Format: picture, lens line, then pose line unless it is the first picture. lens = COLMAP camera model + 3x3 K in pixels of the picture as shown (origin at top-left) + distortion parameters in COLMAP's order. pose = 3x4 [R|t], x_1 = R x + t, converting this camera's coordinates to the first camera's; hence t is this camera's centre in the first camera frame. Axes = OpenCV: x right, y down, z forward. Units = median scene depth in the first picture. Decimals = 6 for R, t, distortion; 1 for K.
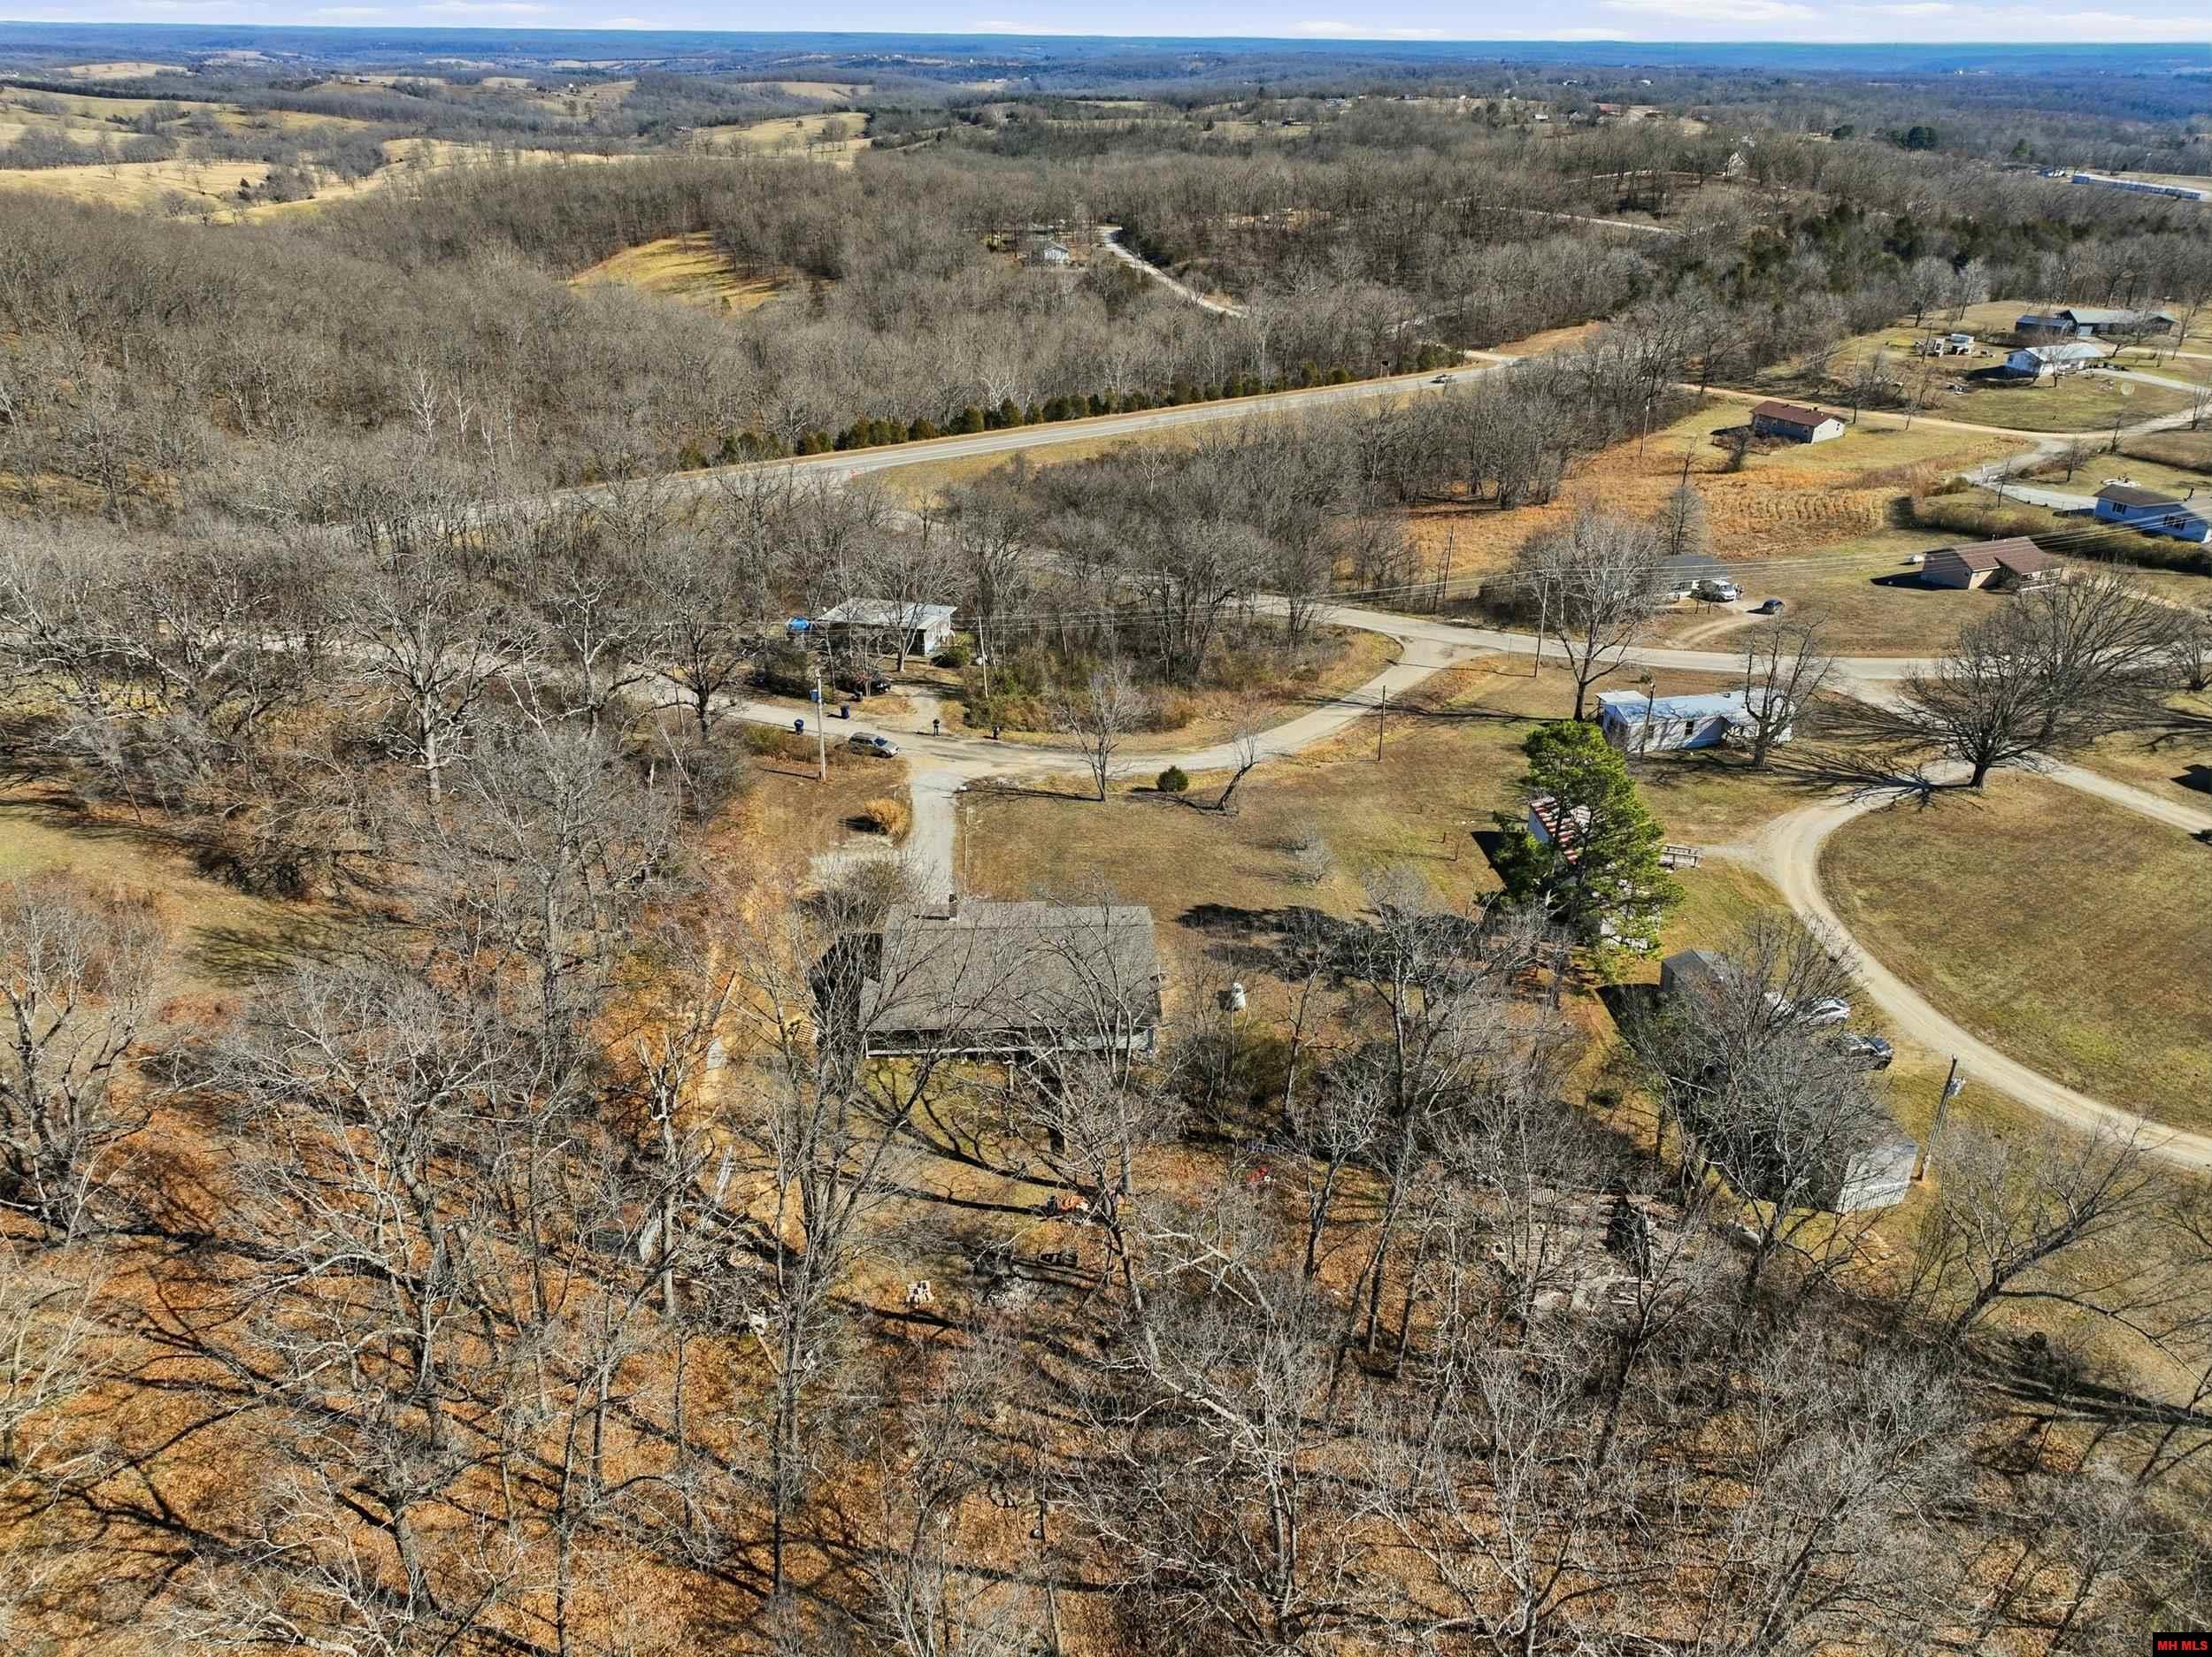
lens RADIAL K [[1563.8, 0, 1114.9], [0, 1563.8, 821.9], [0, 0, 1]] dist [-0.001571, 0.018228]
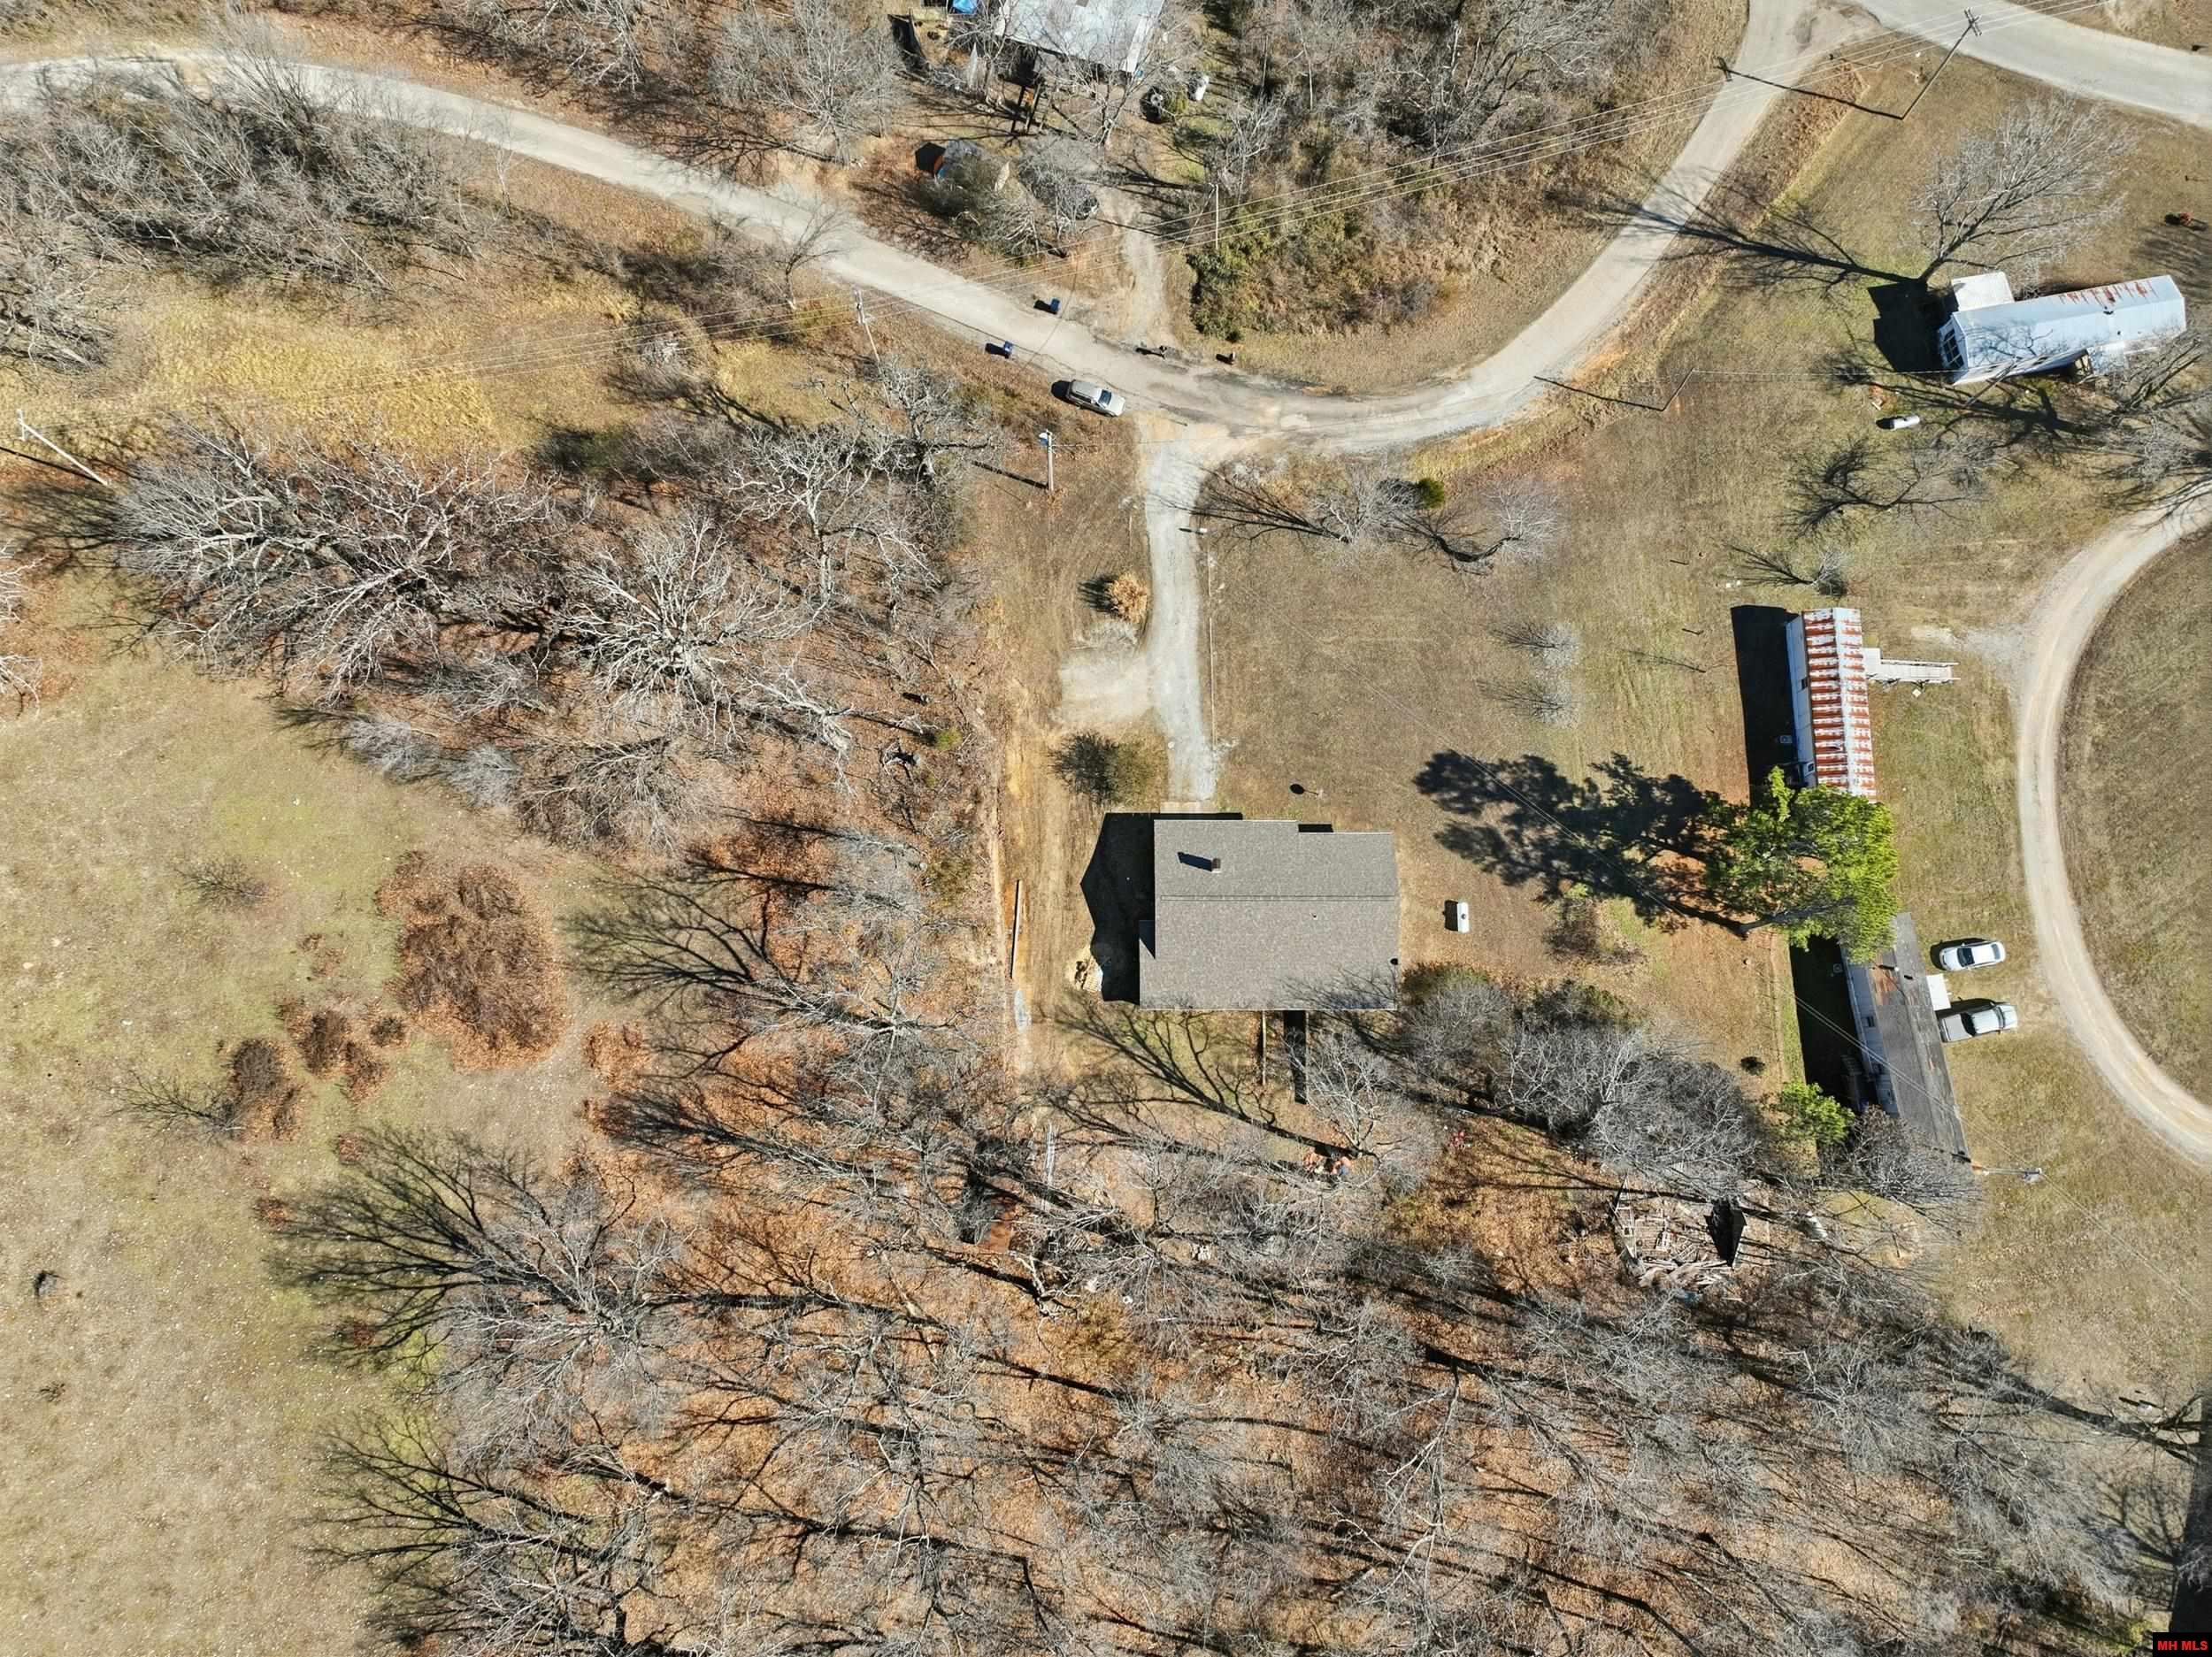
lens RADIAL K [[1605.8, 0, 1114.4], [0, 1605.8, 794.2], [0, 0, 1]] dist [0.005383, 0.009456]
pose [[0.998663, 0.049281, -0.015606, -0.050607], [-0.017341, 0.603779, 0.796963, -0.275205], [0.048698, -0.795627, 0.603827, 0.114529]]
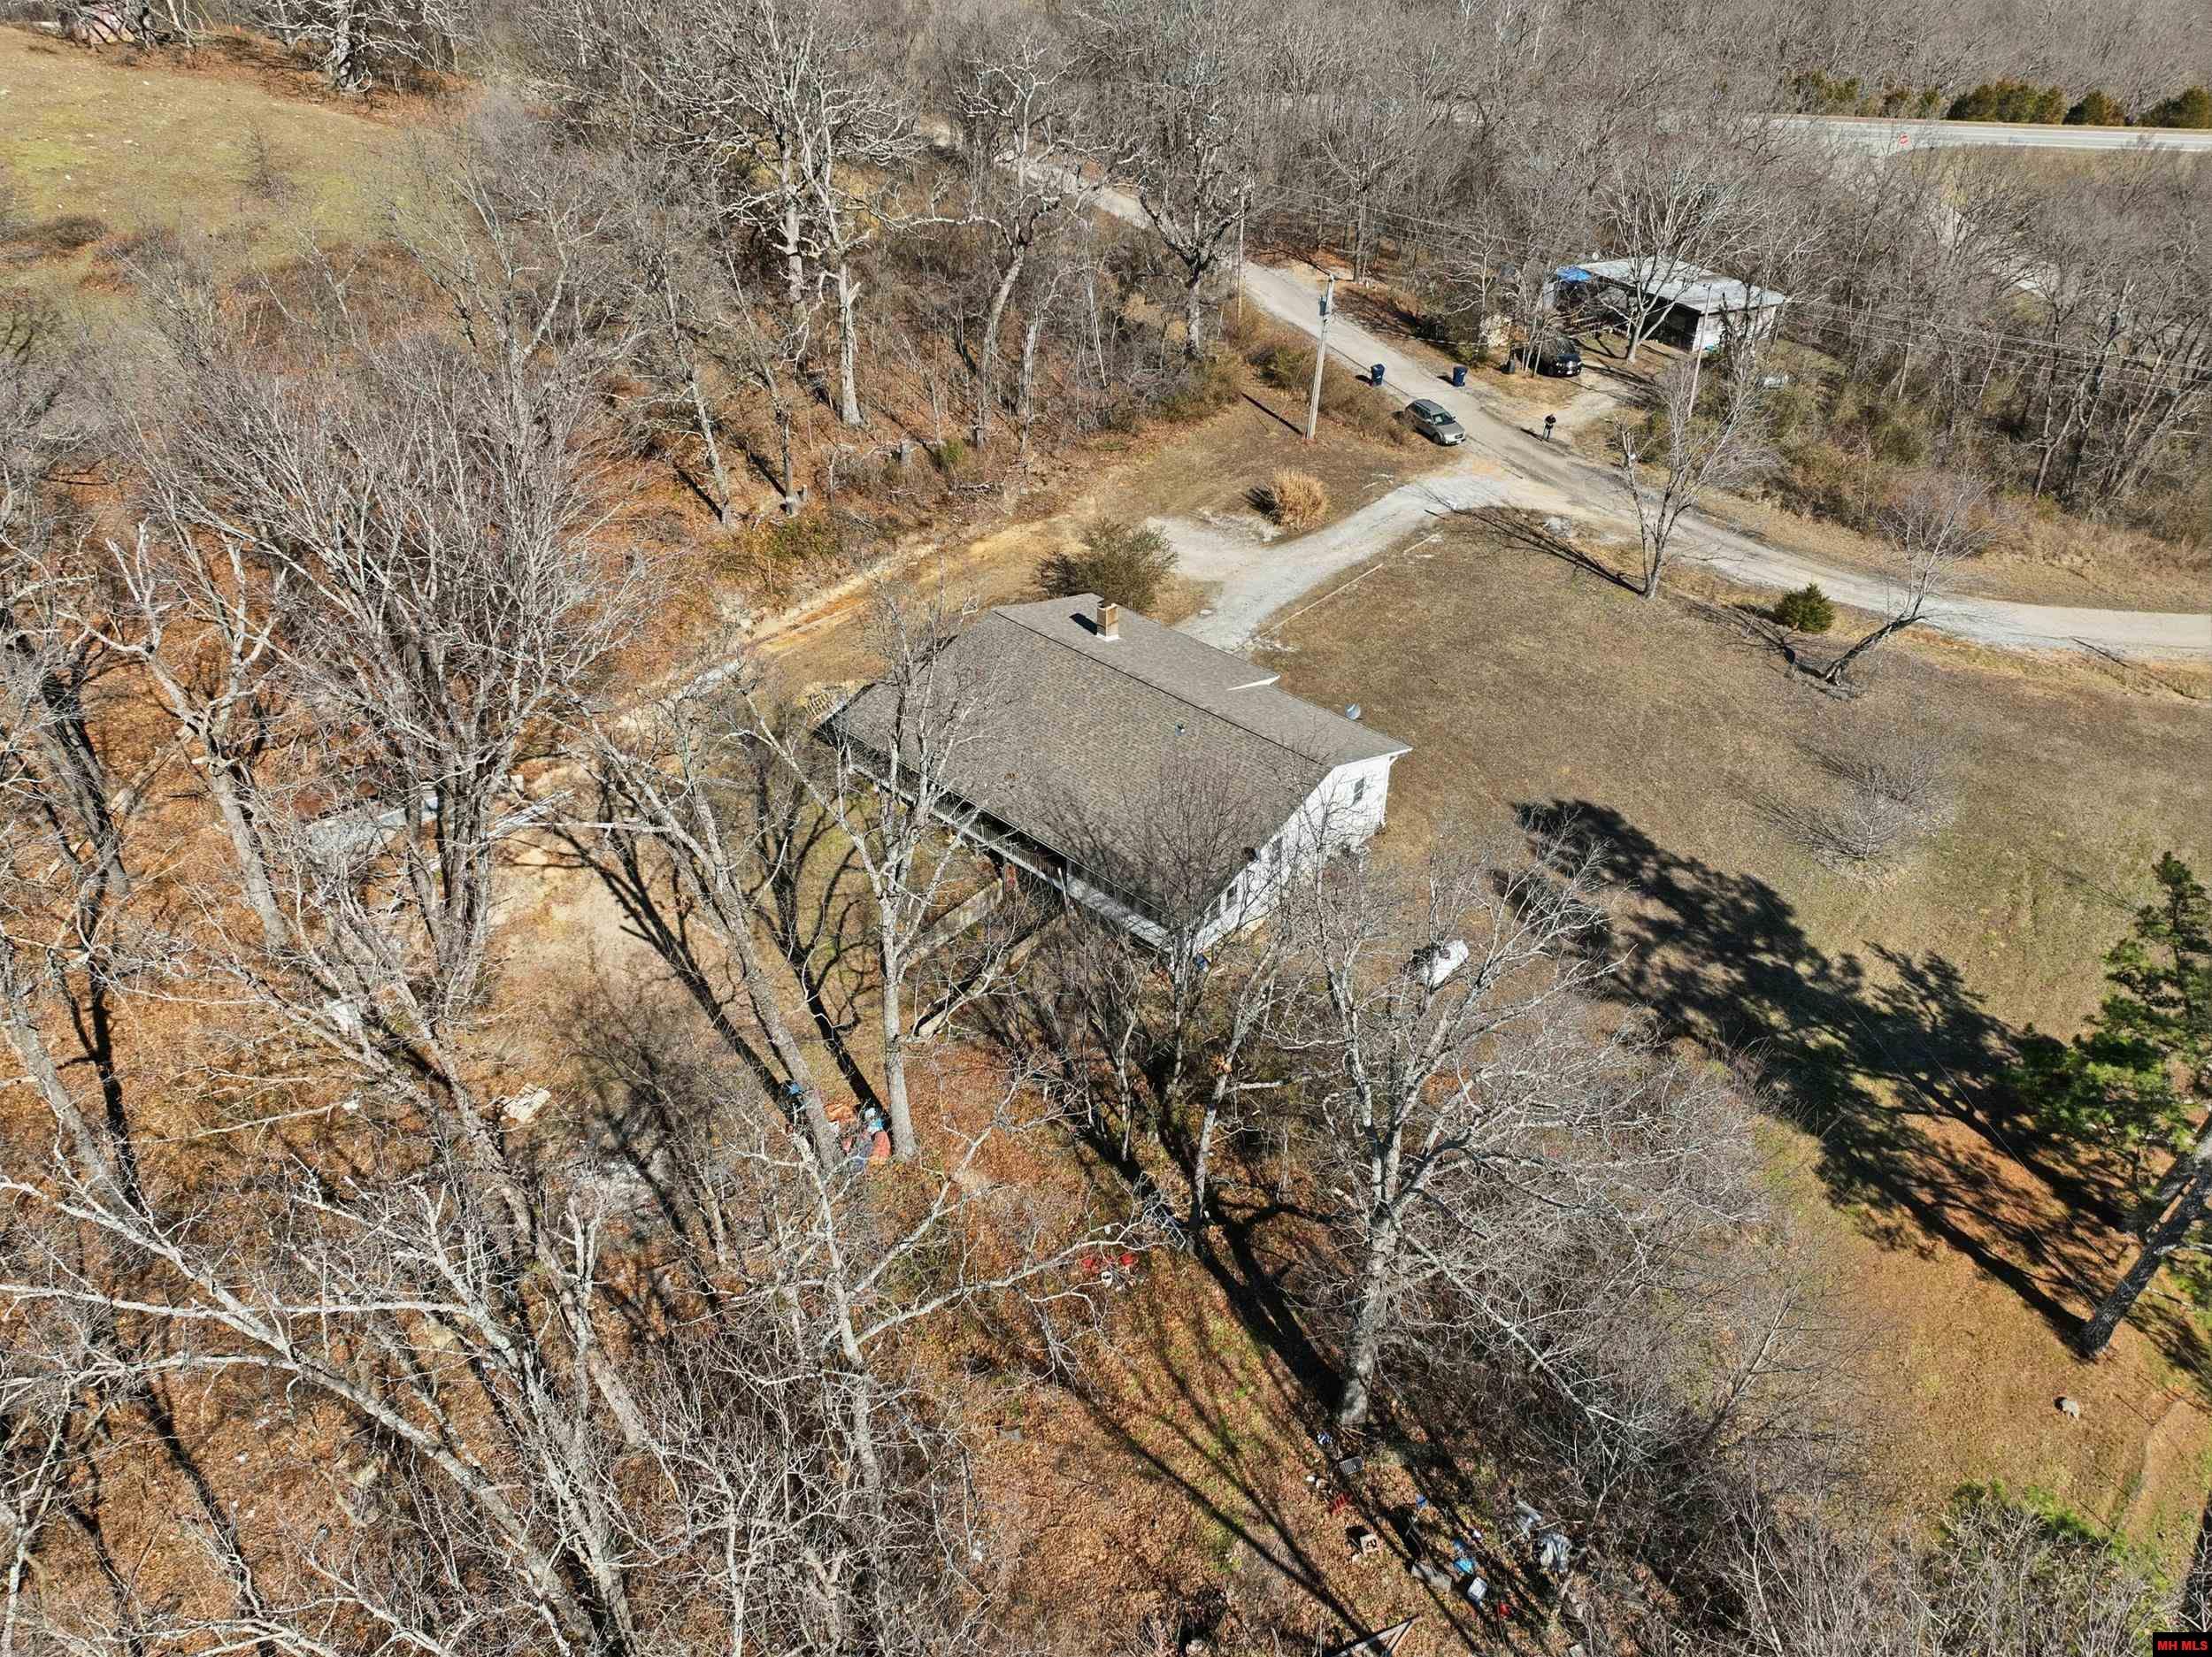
lens RADIAL K [[1559.1, 0, 1110.6], [0, 1559.1, 823.3], [0, 0, 1]] dist [-0.003423, 0.022018]
pose [[0.696100, 0.412766, -0.587426, 0.091964], [-0.316681, 0.910836, 0.264749, -0.010882], [0.644328, 0.001735, 0.764747, 0.169697]]
